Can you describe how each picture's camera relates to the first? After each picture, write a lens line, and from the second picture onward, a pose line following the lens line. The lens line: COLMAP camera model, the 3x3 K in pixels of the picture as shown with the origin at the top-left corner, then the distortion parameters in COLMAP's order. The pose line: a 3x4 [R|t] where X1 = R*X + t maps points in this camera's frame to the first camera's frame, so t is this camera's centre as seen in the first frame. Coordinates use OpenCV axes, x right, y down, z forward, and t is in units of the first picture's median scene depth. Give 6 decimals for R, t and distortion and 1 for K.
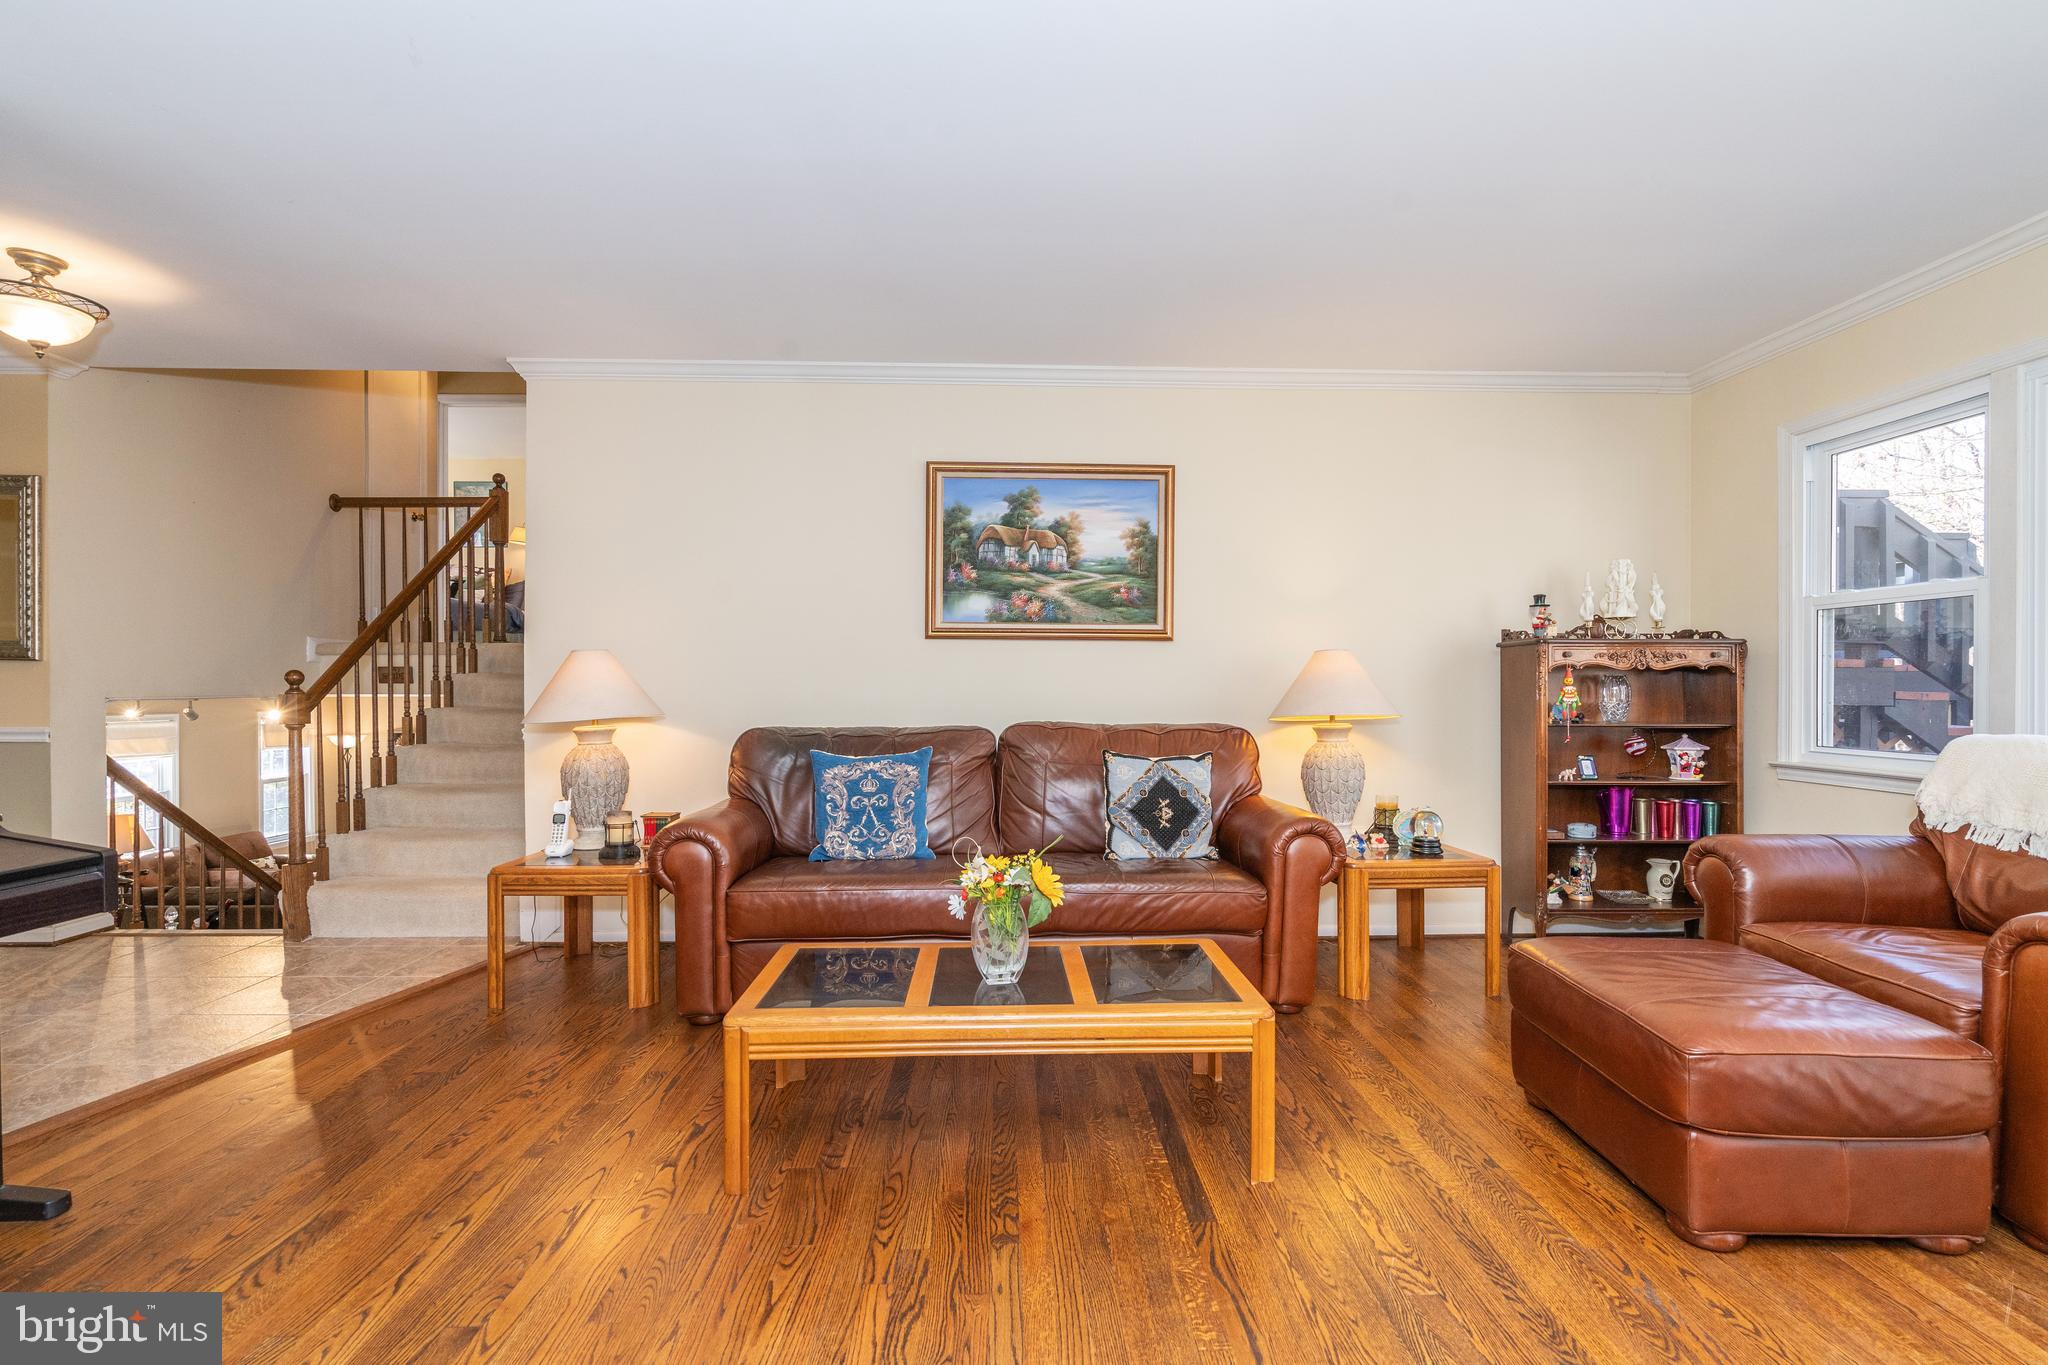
lens RADIAL K [[919.1, 0, 1054.8], [0, 919.1, 695.8], [0, 0, 1]] dist [-0.004202, 0.000564]
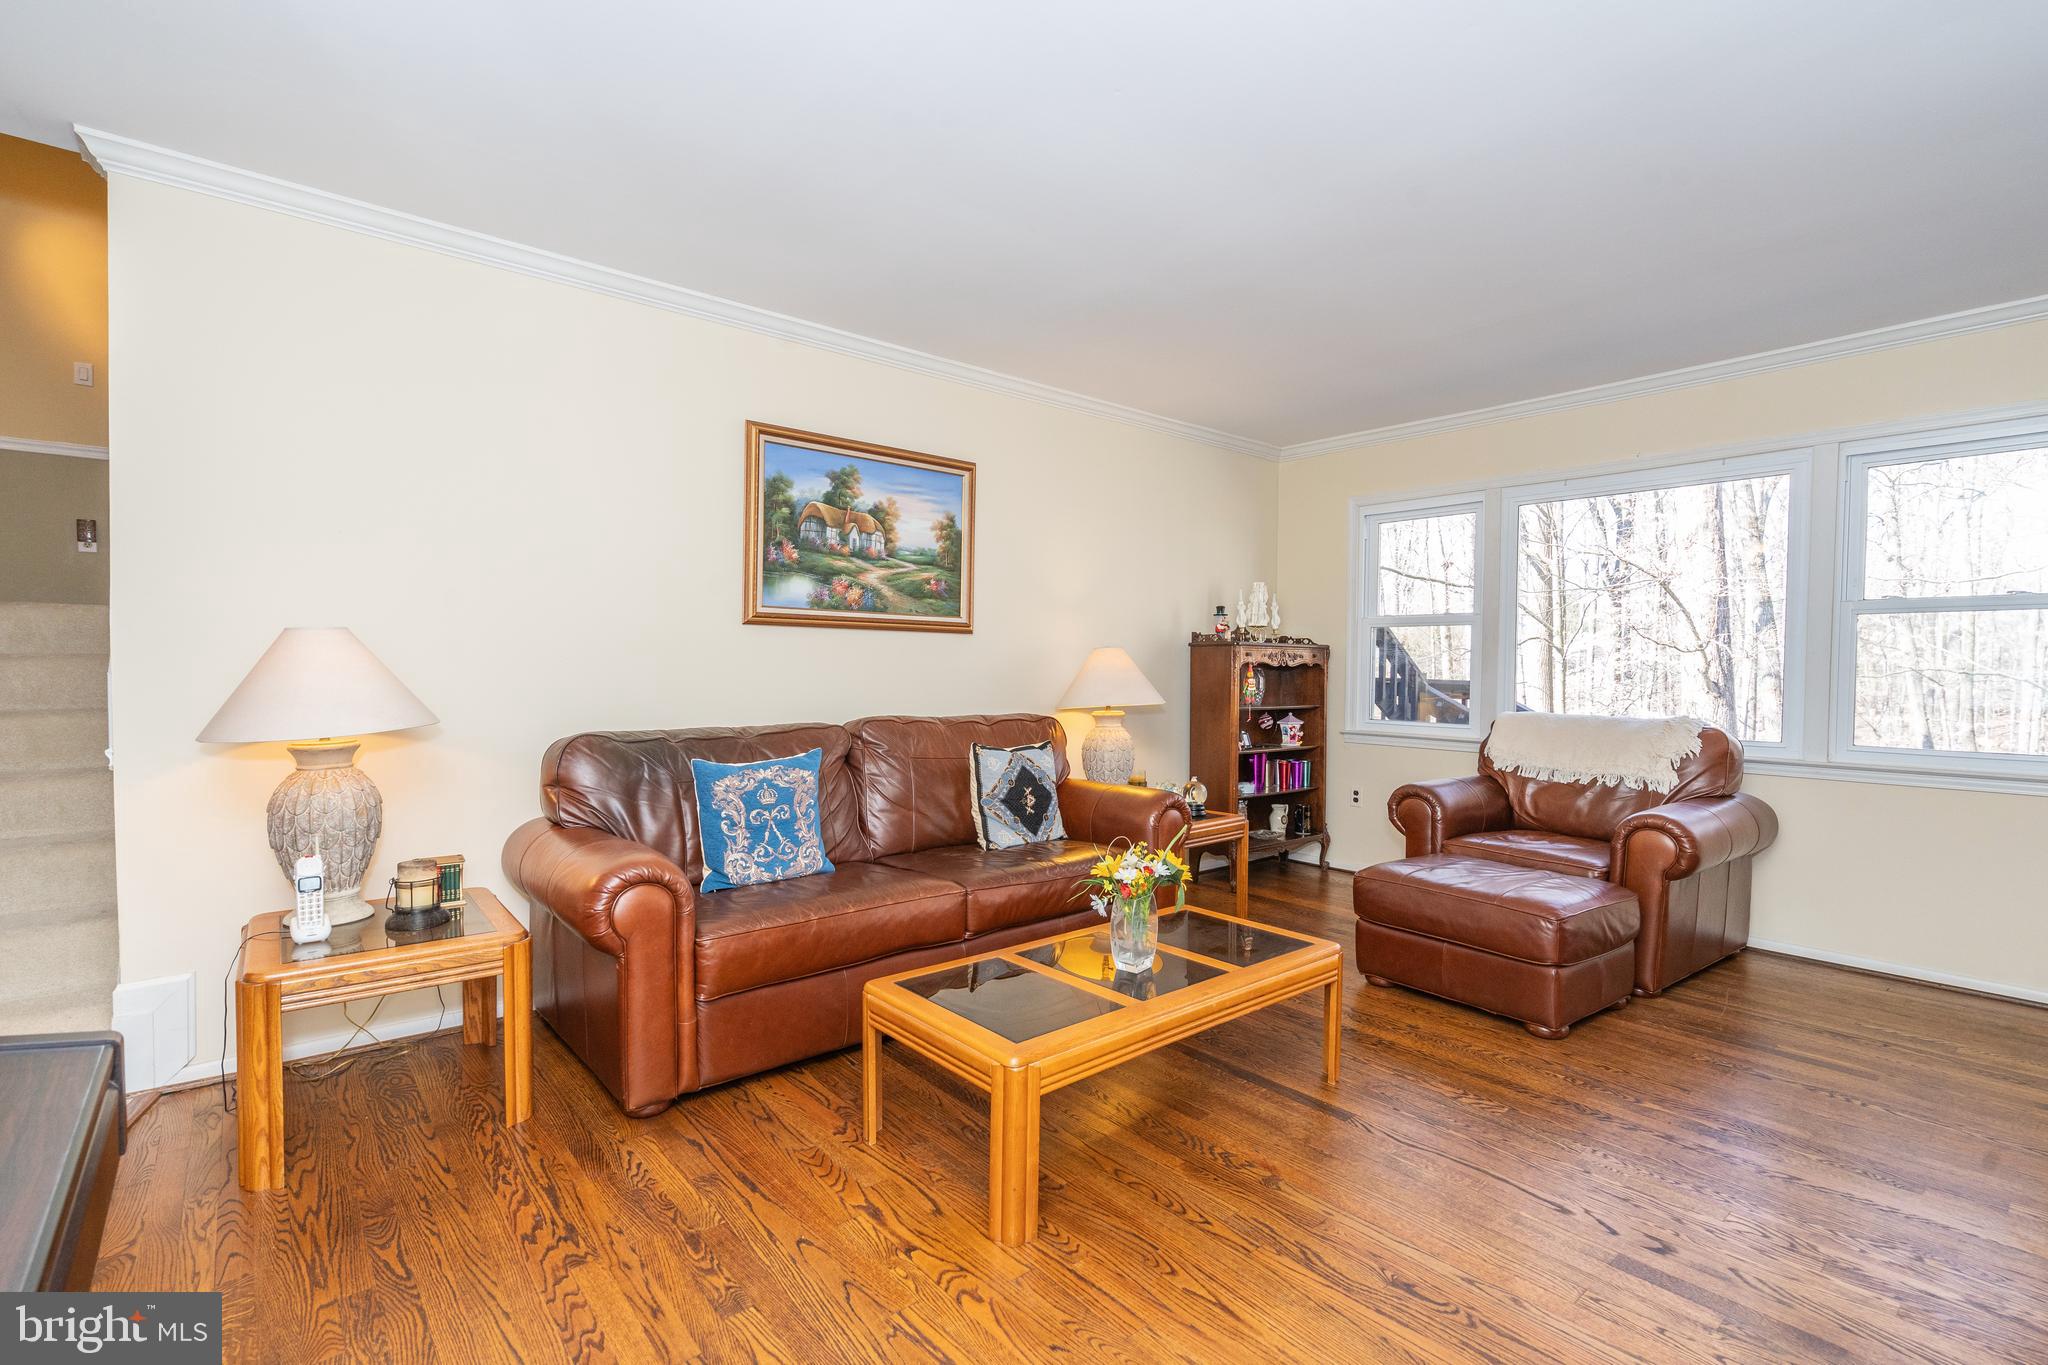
lens RADIAL K [[919.1, 0, 1050.8], [0, 919.1, 696.2], [0, 0, 1]] dist [-0.004202, 0.000564]
pose [[0.789159, -0.012826, 0.614055, -0.447512], [-0.003283, 0.999680, 0.025100, -0.016646], [-0.614180, -0.021823, 0.788864, 0.132603]]
